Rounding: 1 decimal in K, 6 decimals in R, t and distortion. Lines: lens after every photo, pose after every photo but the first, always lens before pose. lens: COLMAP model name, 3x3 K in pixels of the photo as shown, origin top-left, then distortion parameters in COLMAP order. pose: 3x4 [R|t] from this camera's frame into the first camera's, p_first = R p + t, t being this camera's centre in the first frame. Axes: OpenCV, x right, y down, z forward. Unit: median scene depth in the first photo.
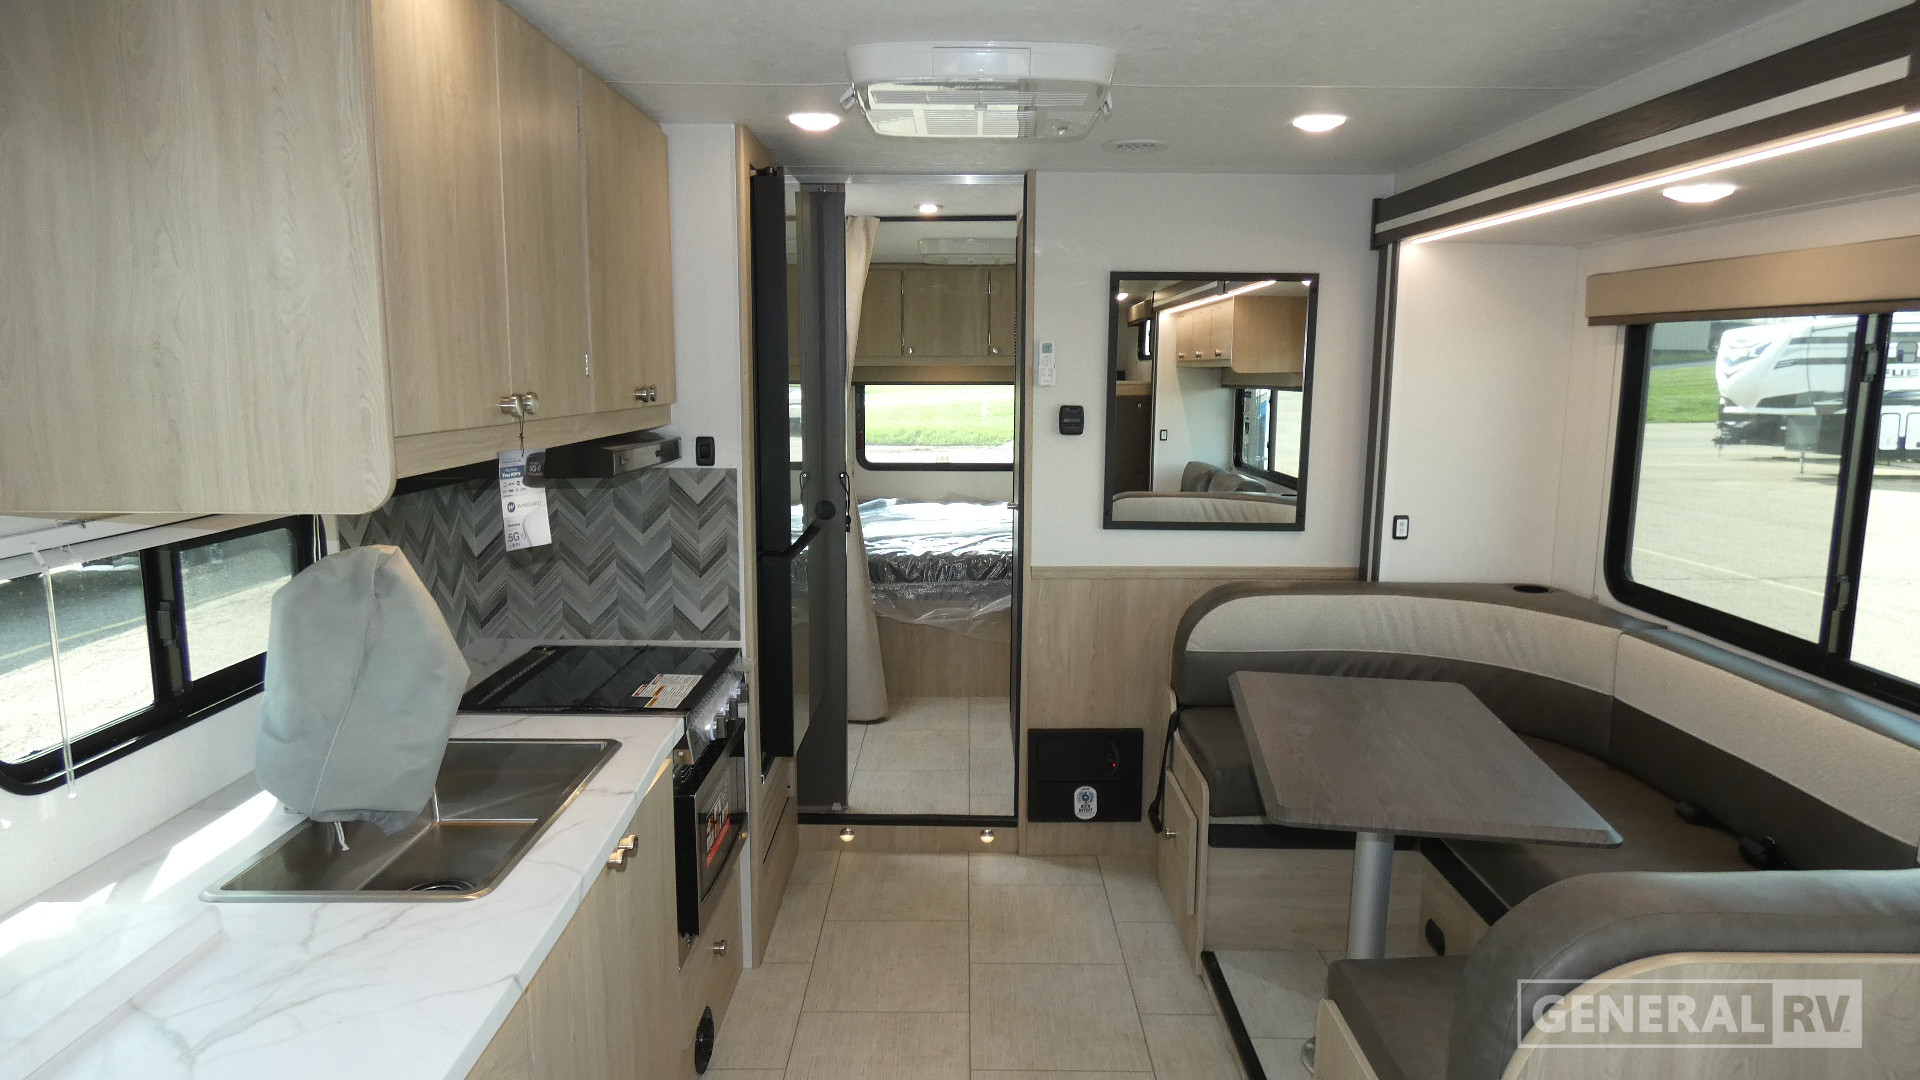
lens RADIAL K [[1150.5, 0, 961.0], [0, 1150.5, 535.6], [0, 0, 1]] dist [-0.005303, 0.000840]
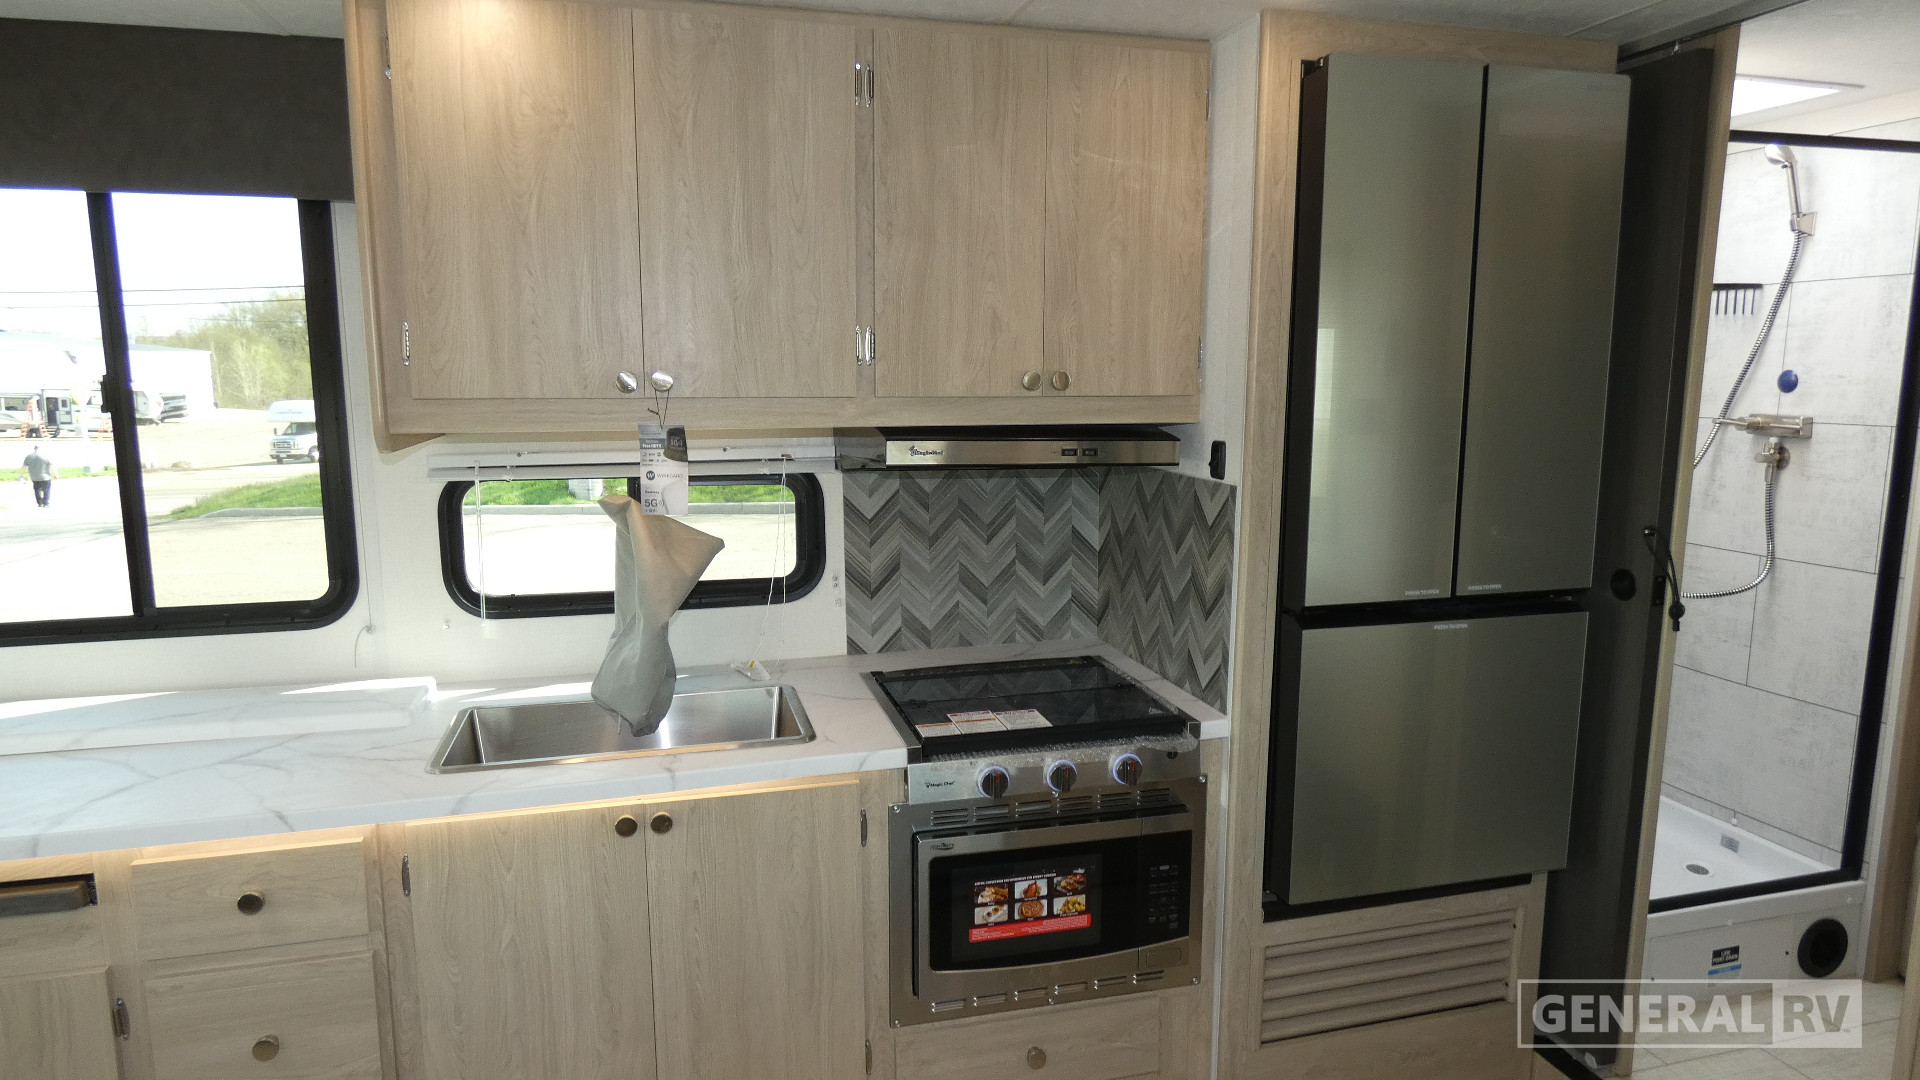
lens RADIAL K [[1150.5, 0, 962.1], [0, 1150.5, 537.7], [0, 0, 1]] dist [-0.005303, 0.000840]
pose [[0.262686, 0.138606, -0.954874, 0.455154], [-0.141741, 0.984436, 0.103904, -0.075263], [0.954414, 0.108051, 0.278244, 0.606460]]
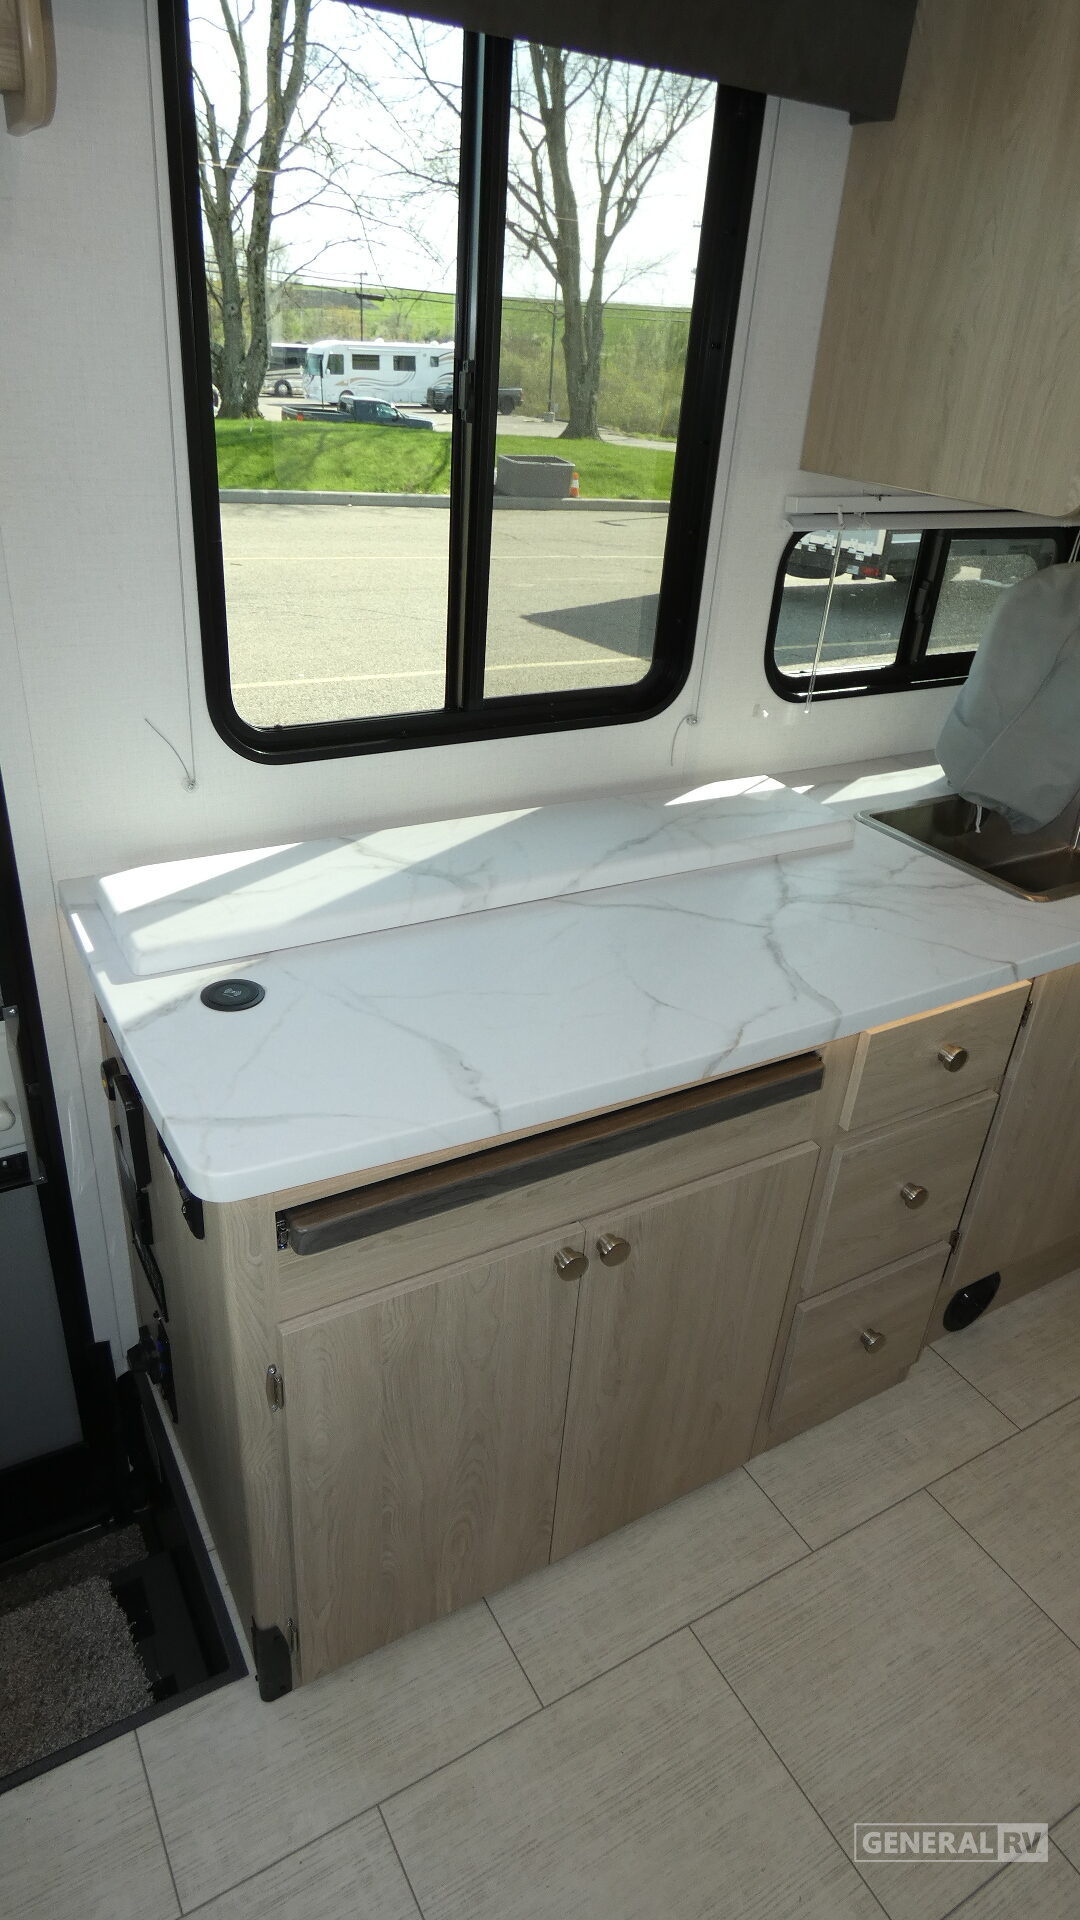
lens RADIAL K [[1150.5, 0, 532.4], [0, 1150.5, 960.6], [0, 0, 1]] dist [-0.005303, 0.000840]
pose [[0.501568, 0.435428, -0.747551, 0.097947], [-0.188398, 0.898339, 0.396853, 0.009370], [0.844355, -0.058212, 0.532612, -0.000176]]
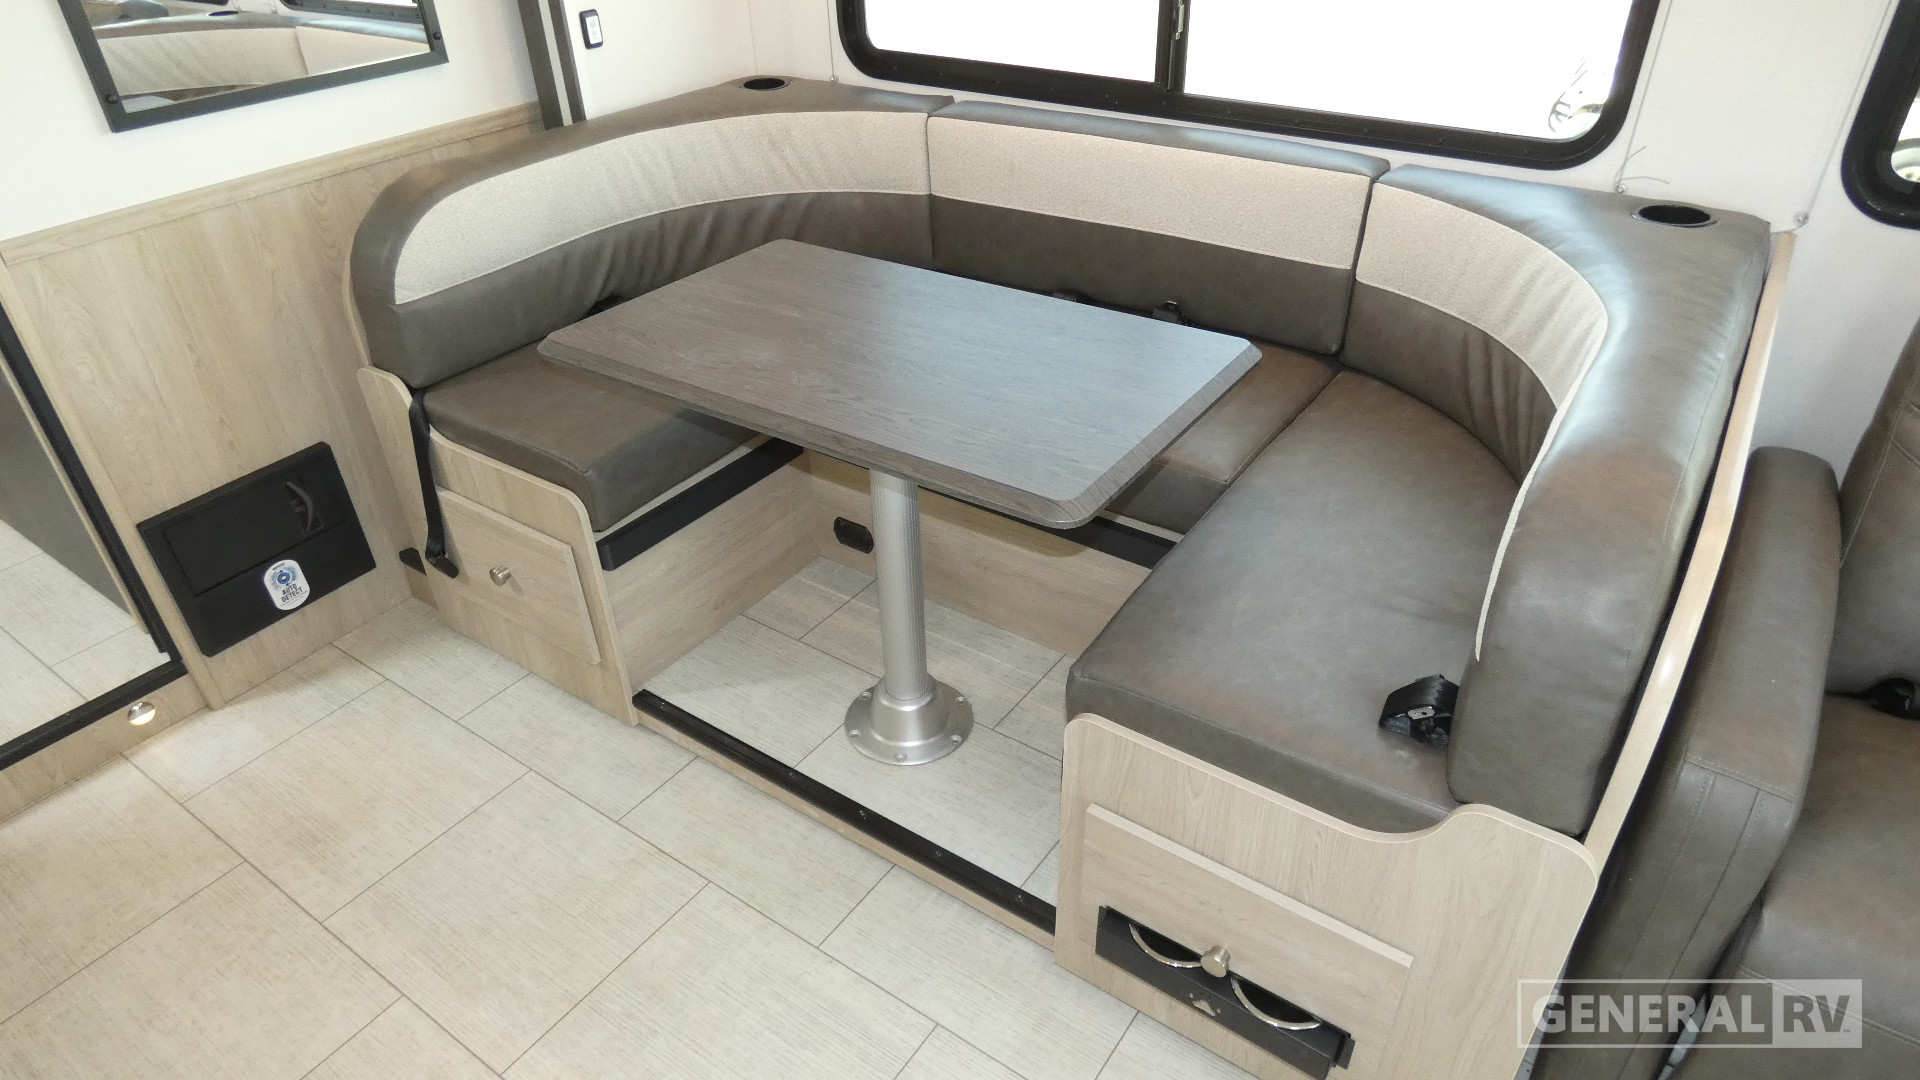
lens RADIAL K [[1150.5, 0, 961.4], [0, 1150.5, 535.9], [0, 0, 1]] dist [-0.005303, 0.000840]
pose [[0.570202, -0.470721, 0.673270, -0.116141], [0.152058, 0.865871, 0.476599, -0.044863], [-0.807309, -0.169382, 0.565297, 0.434715]]
